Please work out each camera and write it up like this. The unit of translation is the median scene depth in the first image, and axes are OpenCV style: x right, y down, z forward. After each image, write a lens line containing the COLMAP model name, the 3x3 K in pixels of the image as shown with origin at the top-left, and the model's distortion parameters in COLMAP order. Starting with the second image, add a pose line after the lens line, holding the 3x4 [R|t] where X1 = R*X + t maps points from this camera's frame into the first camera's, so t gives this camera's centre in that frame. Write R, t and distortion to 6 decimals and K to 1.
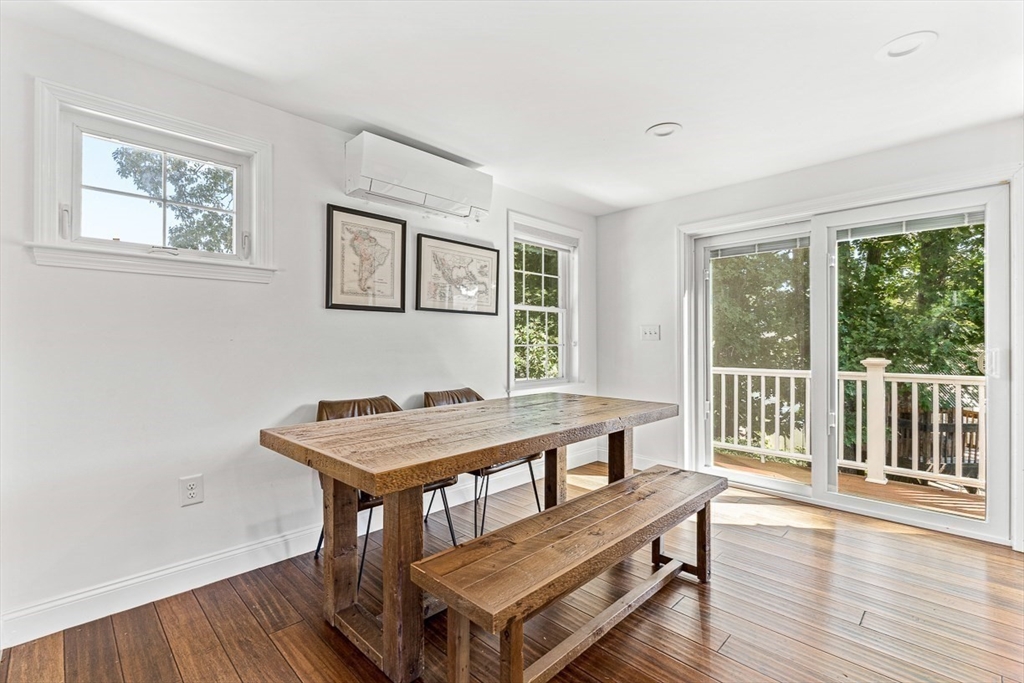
lens RADIAL K [[459.5, 0, 513.9], [0, 459.5, 340.3], [0, 0, 1]] dist [-0.000037, -0.000106]
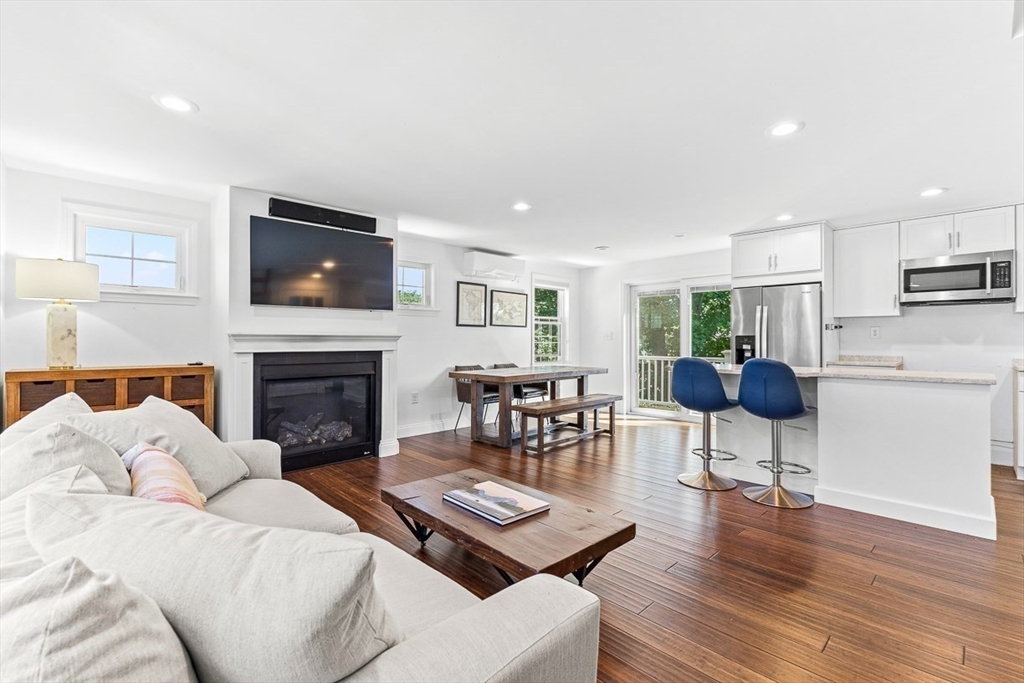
lens RADIAL K [[459.5, 0, 513.9], [0, 459.5, 340.3], [0, 0, 1]] dist [-0.000037, -0.000106]
pose [[0.999970, 0.002983, -0.007203, -0.087813], [-0.002956, 0.999988, 0.003842, -0.006910], [0.007214, -0.003821, 0.999967, -1.135362]]
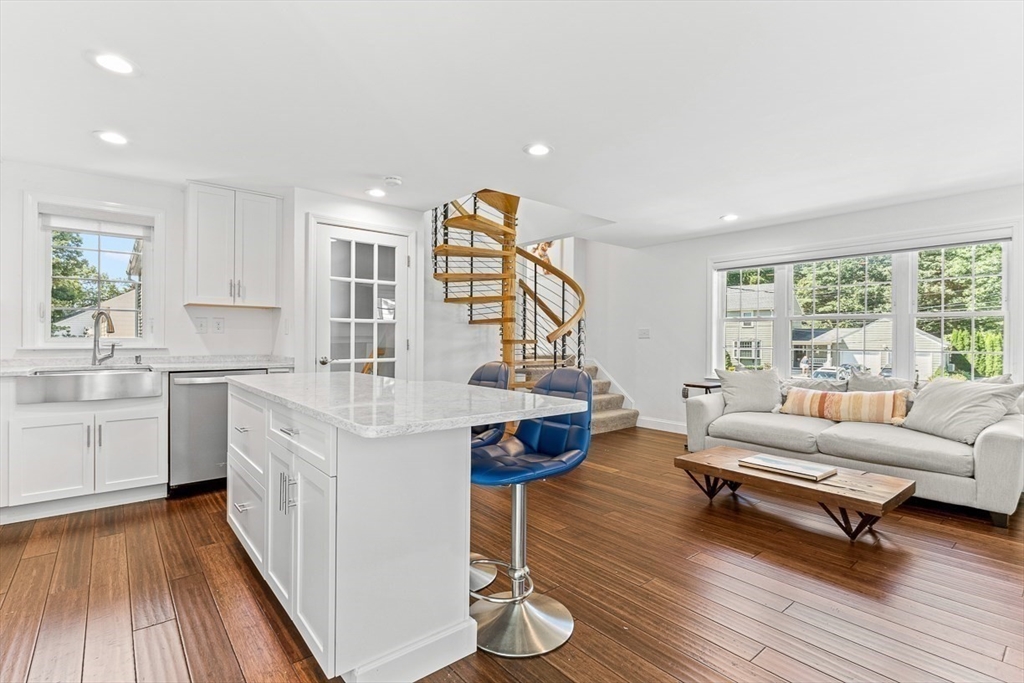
lens RADIAL K [[480.7, 0, 511.2], [0, 480.7, 337.5], [0, 0, 1]] dist [-0.000157, 0.000008]
pose [[-0.995561, -0.005422, 0.093962, 0.388347], [-0.006113, 0.999956, -0.007063, -0.000885], [-0.093919, -0.007606, -0.995551, 0.803496]]
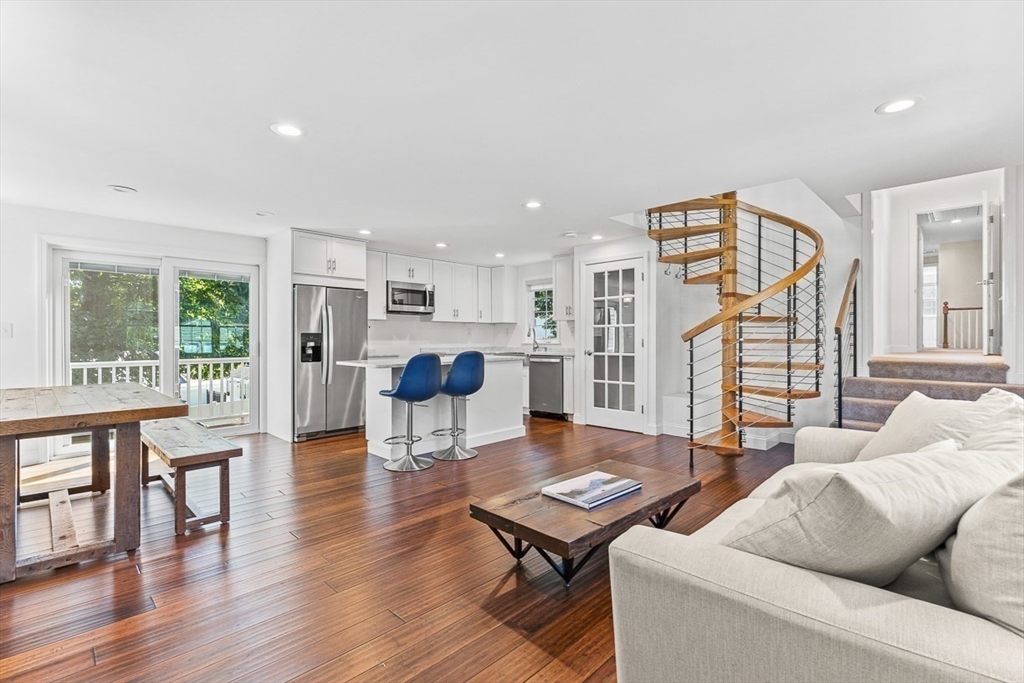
lens RADIAL K [[463.1, 0, 526.7], [0, 463.1, 330.6], [0, 0, 1]] dist [0.000642, 0.001083]
pose [[-0.026745, 0.015677, 0.999519, -0.999814], [-0.004697, 0.999864, -0.015808, -0.005141], [-0.999631, -0.005117, -0.026667, -0.182306]]
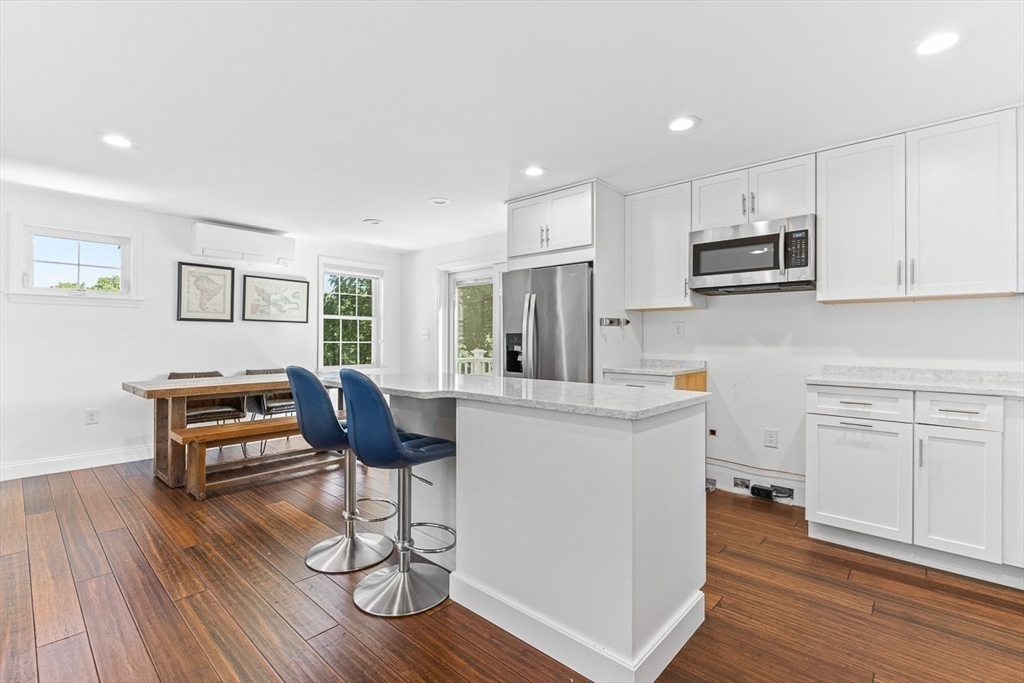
lens RADIAL K [[464.6, 0, 513.9], [0, 464.6, 335.8], [0, 0, 1]] dist [-0.002723, -0.000536]
pose [[0.999053, 0.004867, 0.043225, 0.699601], [-0.004702, 0.999981, -0.003925, -0.008547], [-0.043244, 0.003718, 0.999058, -0.725936]]
